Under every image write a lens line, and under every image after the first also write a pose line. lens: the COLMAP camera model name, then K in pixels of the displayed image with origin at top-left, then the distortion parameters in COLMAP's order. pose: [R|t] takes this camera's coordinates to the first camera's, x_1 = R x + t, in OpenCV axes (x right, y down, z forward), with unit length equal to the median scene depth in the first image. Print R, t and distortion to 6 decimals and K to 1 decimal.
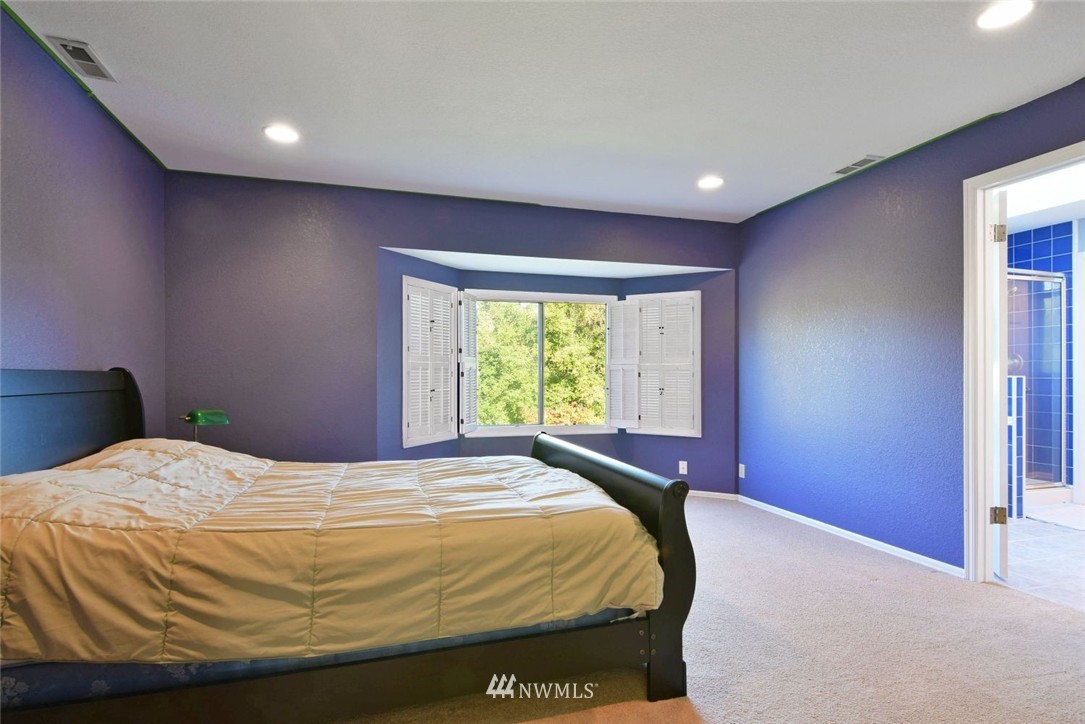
lens RADIAL K [[553.3, 0, 548.6], [0, 553.3, 371.0], [0, 0, 1]] dist [-0.000025, -0.001535]
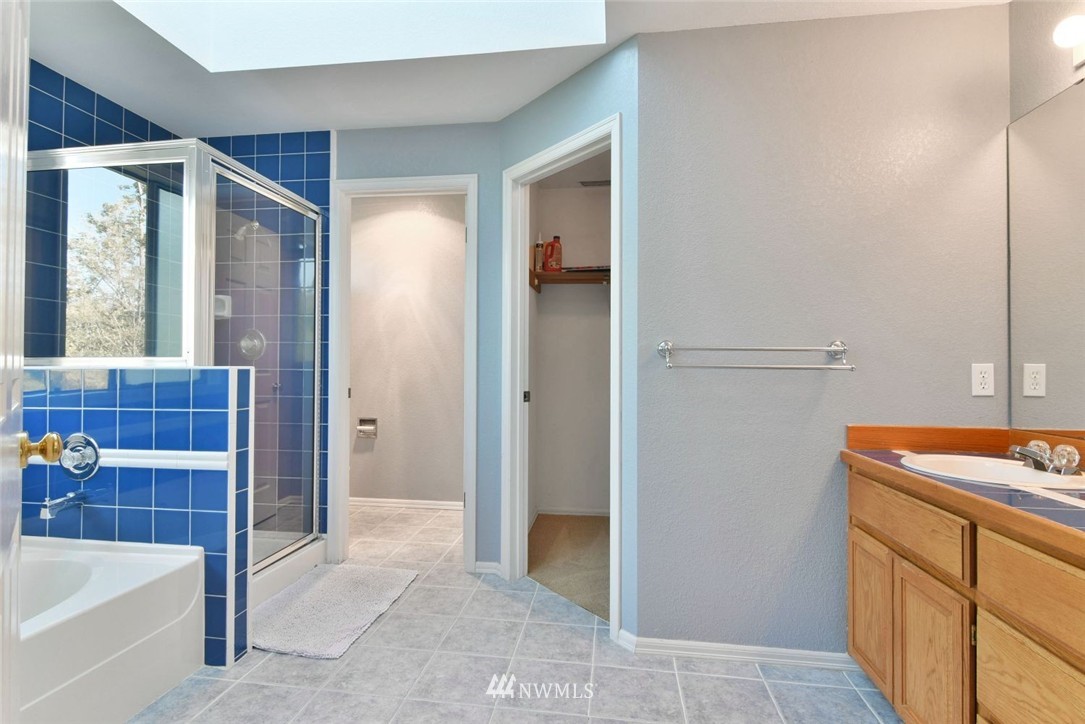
lens RADIAL K [[553.3, 0, 544.8], [0, 553.3, 364.8], [0, 0, 1]] dist [-0.000025, -0.001535]
pose [[0.424011, 0.005987, 0.905637, 0.463369], [-0.009691, 0.999951, -0.002073, 0.005520], [-0.905605, -0.007898, 0.424048, 0.489342]]
